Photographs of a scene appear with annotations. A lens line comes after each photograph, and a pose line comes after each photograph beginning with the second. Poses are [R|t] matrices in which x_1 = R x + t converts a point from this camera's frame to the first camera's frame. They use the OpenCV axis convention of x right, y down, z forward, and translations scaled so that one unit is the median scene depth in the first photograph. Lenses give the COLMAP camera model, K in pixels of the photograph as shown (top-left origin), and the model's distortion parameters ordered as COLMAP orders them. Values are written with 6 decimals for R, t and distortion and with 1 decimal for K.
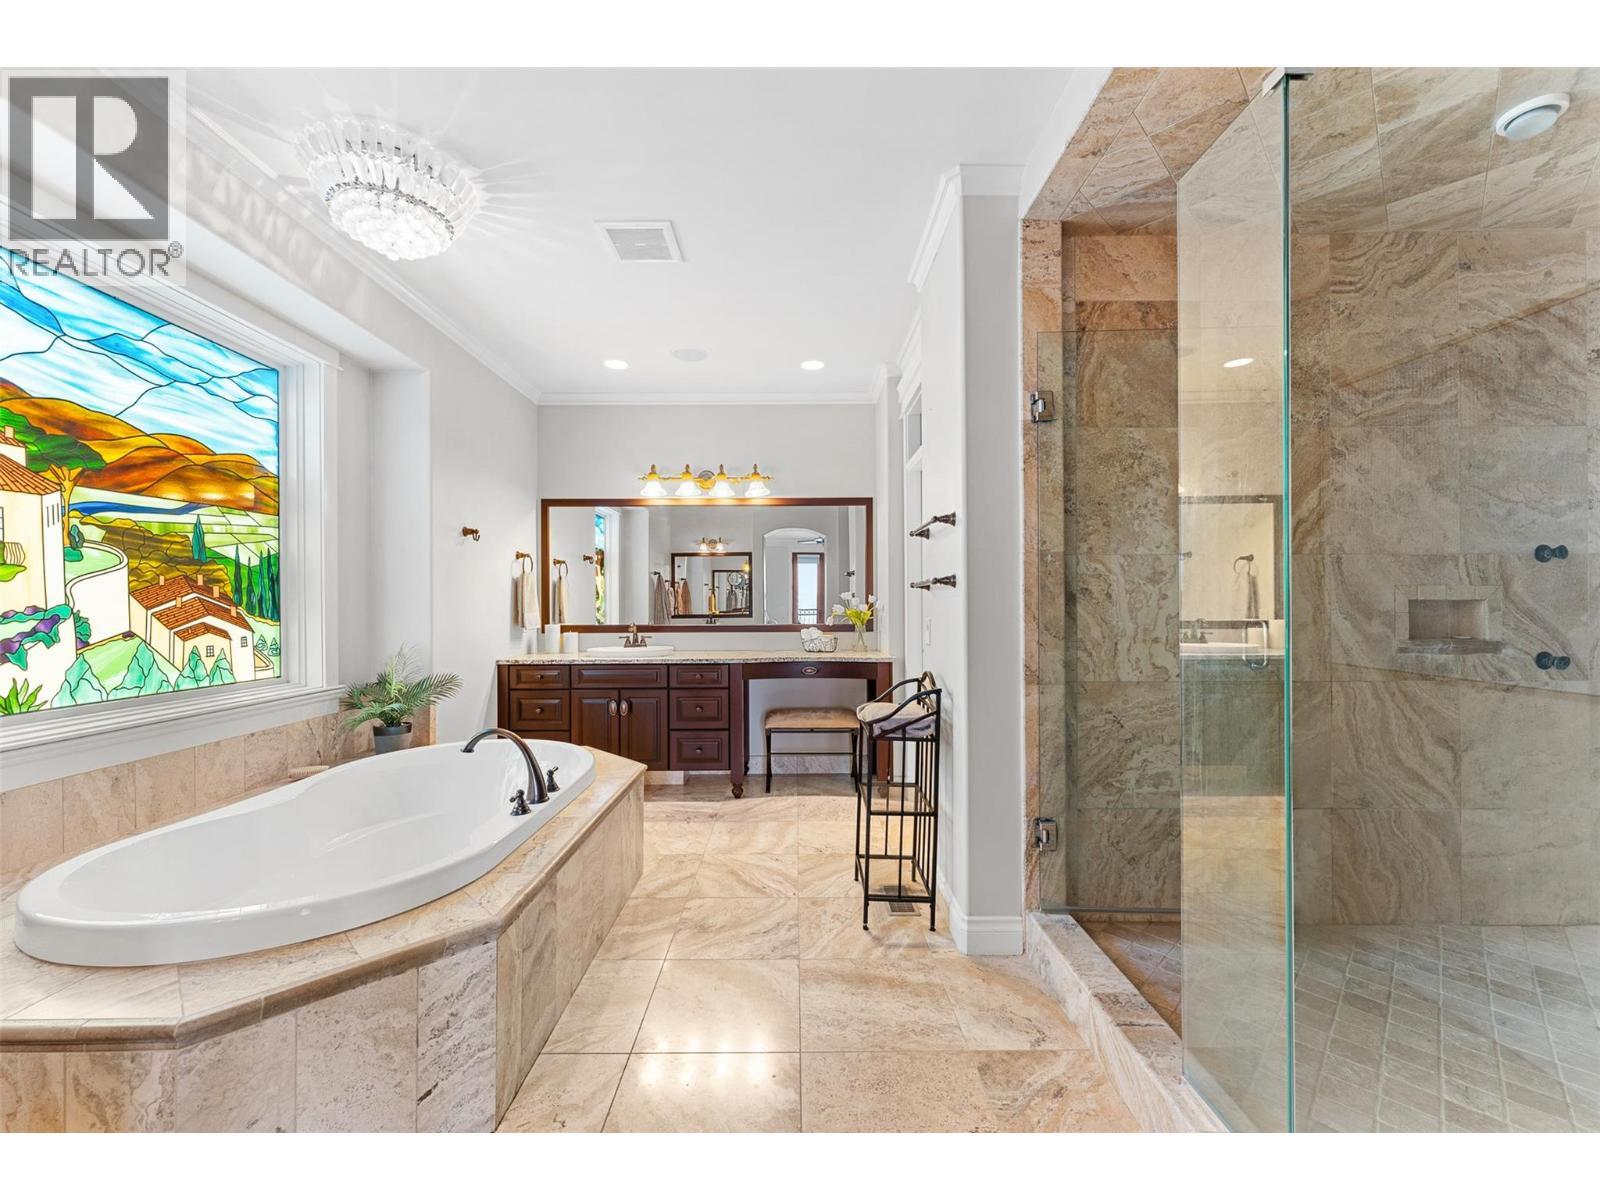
lens RADIAL K [[660.2, 0, 799.3], [0, 660.2, 604.7], [0, 0, 1]] dist [0.001245, -0.000011]
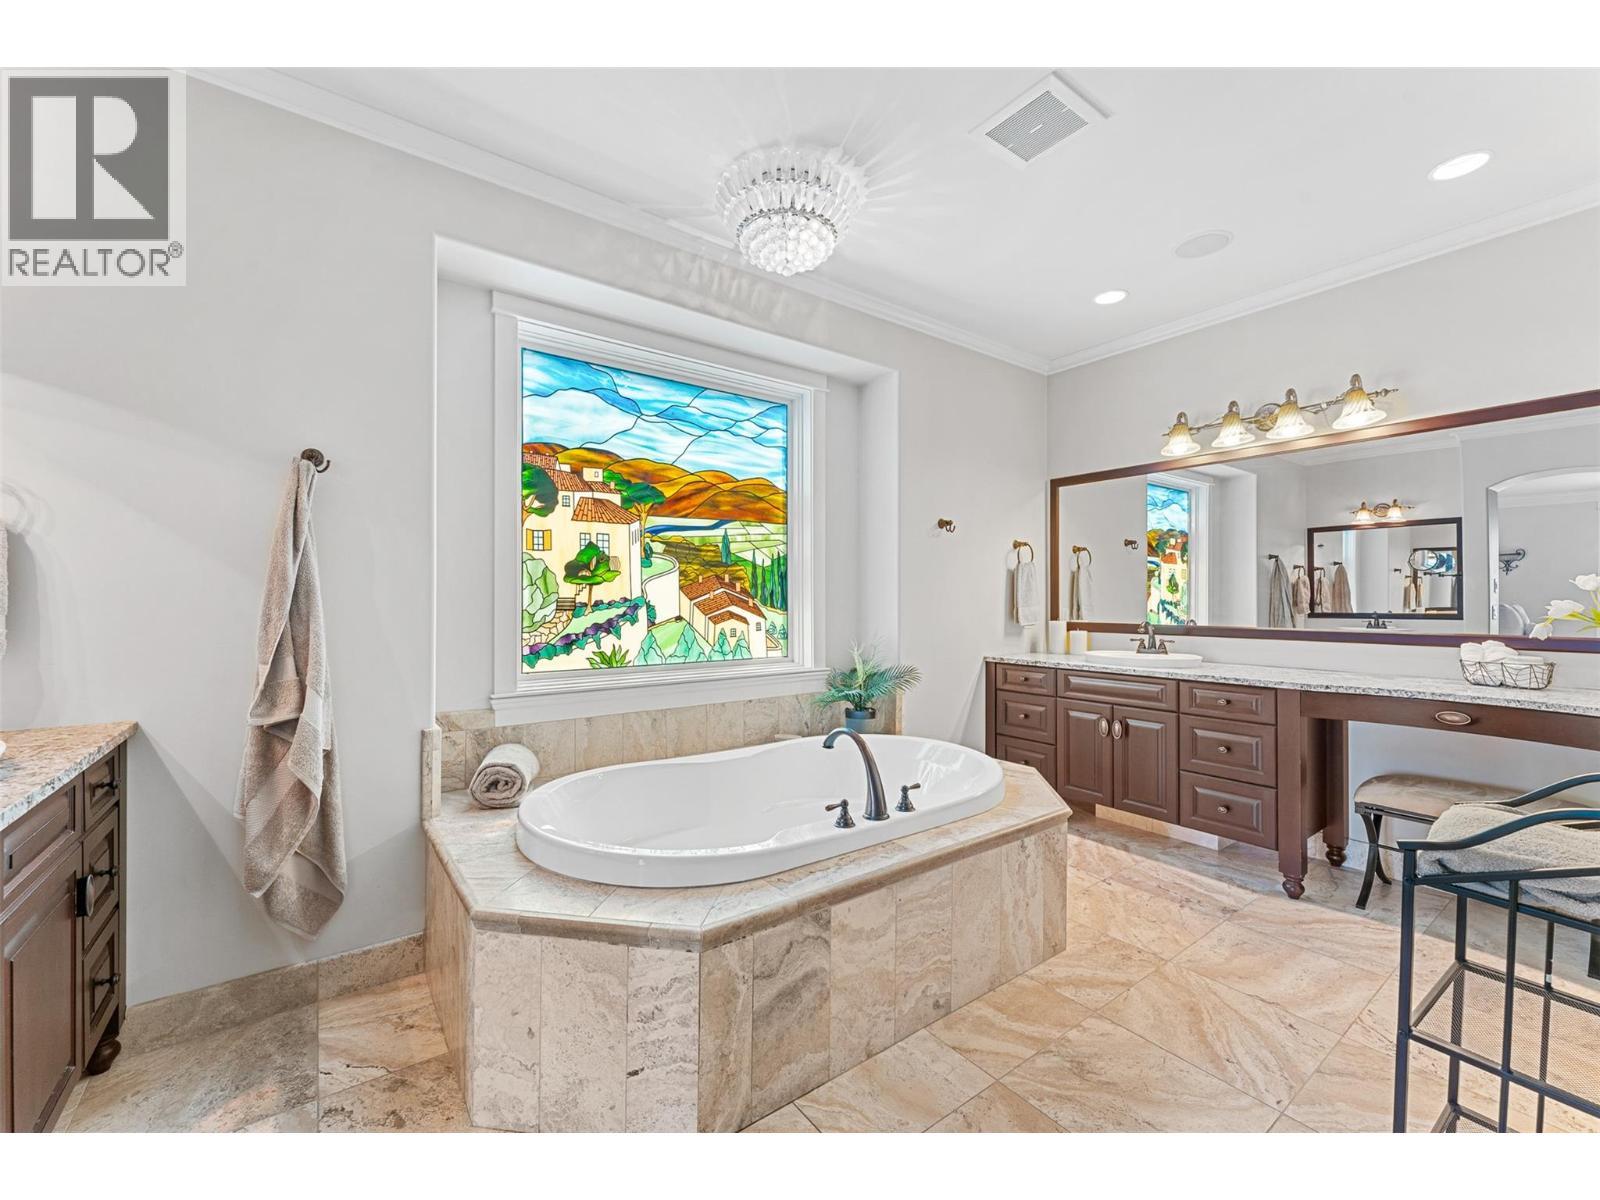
lens RADIAL K [[660.2, 0, 797.0], [0, 660.2, 596.2], [0, 0, 1]] dist [0.001245, -0.000011]
pose [[0.573884, 0.000842, -0.818936, 0.245588], [-0.003806, 0.999991, -0.001639, -0.000018], [0.818928, 0.004057, 0.573882, 0.357168]]
